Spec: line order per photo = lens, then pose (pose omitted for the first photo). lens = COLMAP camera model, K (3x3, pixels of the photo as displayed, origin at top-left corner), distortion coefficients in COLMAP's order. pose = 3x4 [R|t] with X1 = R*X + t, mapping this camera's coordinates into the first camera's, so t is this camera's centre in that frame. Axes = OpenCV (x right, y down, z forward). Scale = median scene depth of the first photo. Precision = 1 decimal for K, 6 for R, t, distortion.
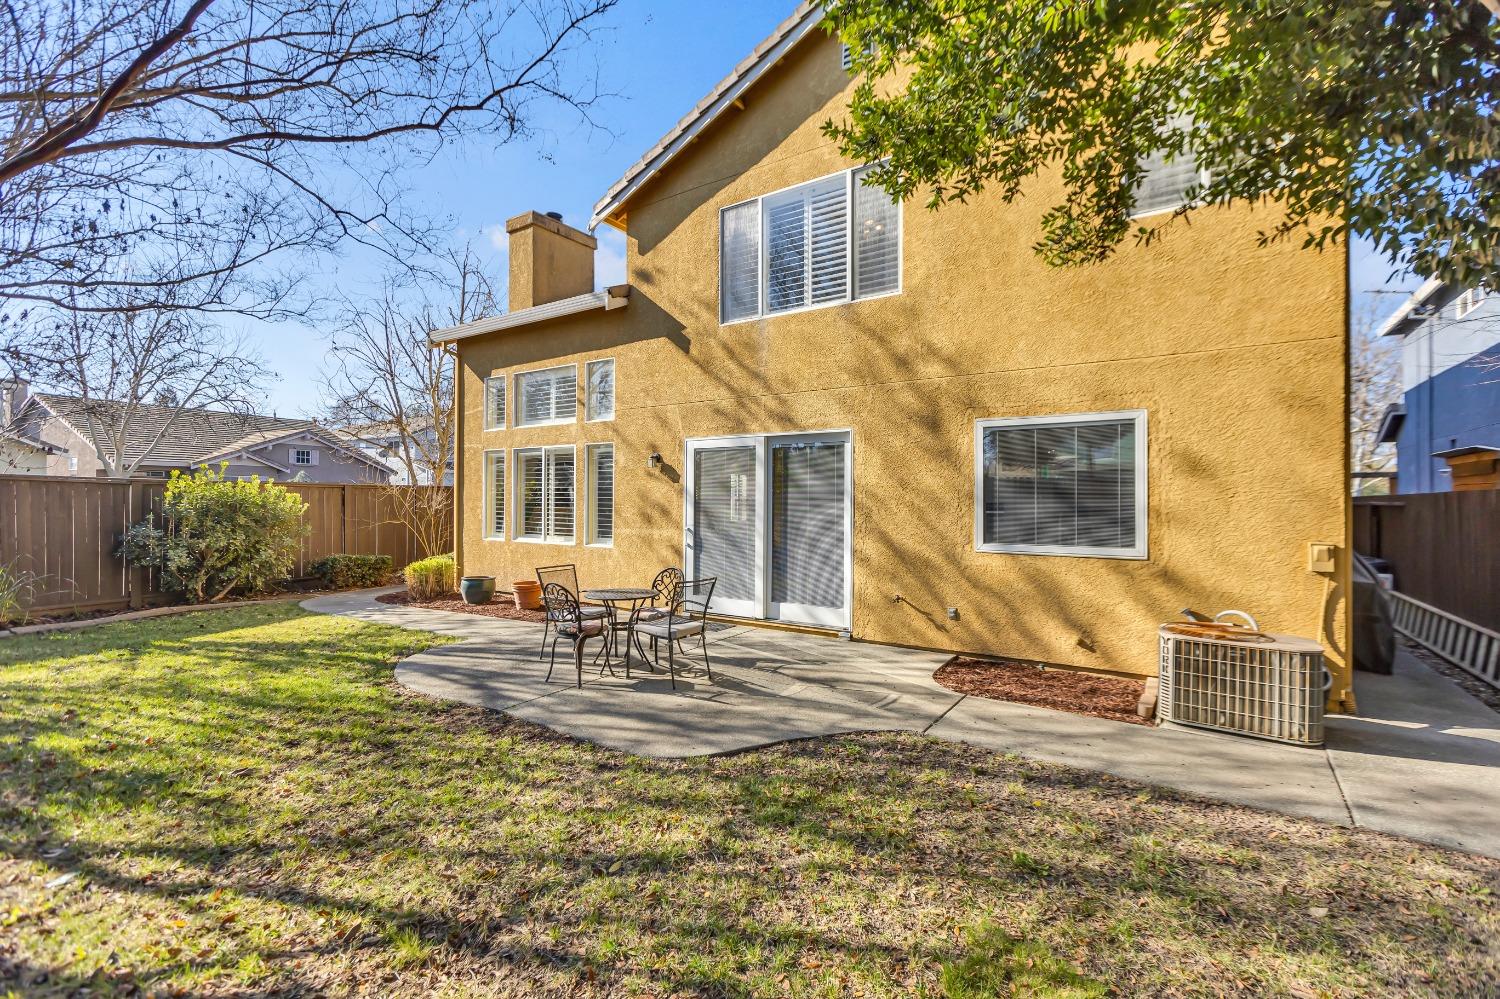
lens RADIAL K [[663.1, 0, 744.8], [0, 663.1, 493.4], [0, 0, 1]] dist [0.002715, -0.000419]
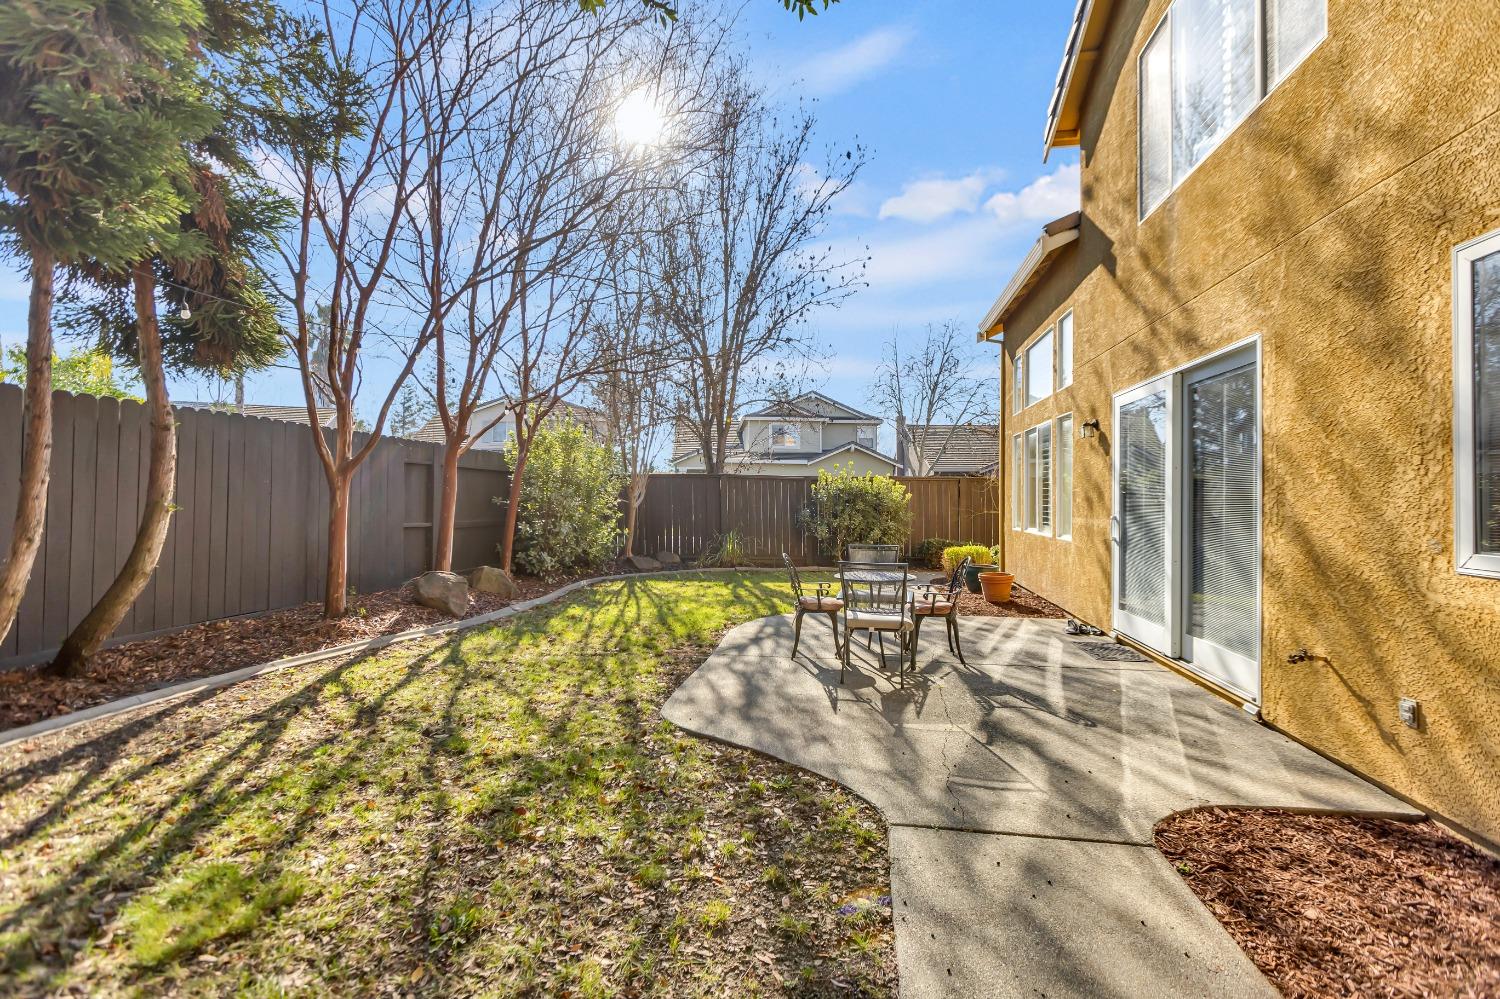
lens RADIAL K [[663.1, 0, 744.8], [0, 663.1, 493.4], [0, 0, 1]] dist [0.002715, -0.000419]
pose [[0.410954, -0.008210, -0.911619, 0.619988], [0.002336, 0.999966, -0.007953, 0.047698], [0.911653, 0.001139, 0.410959, 0.499757]]
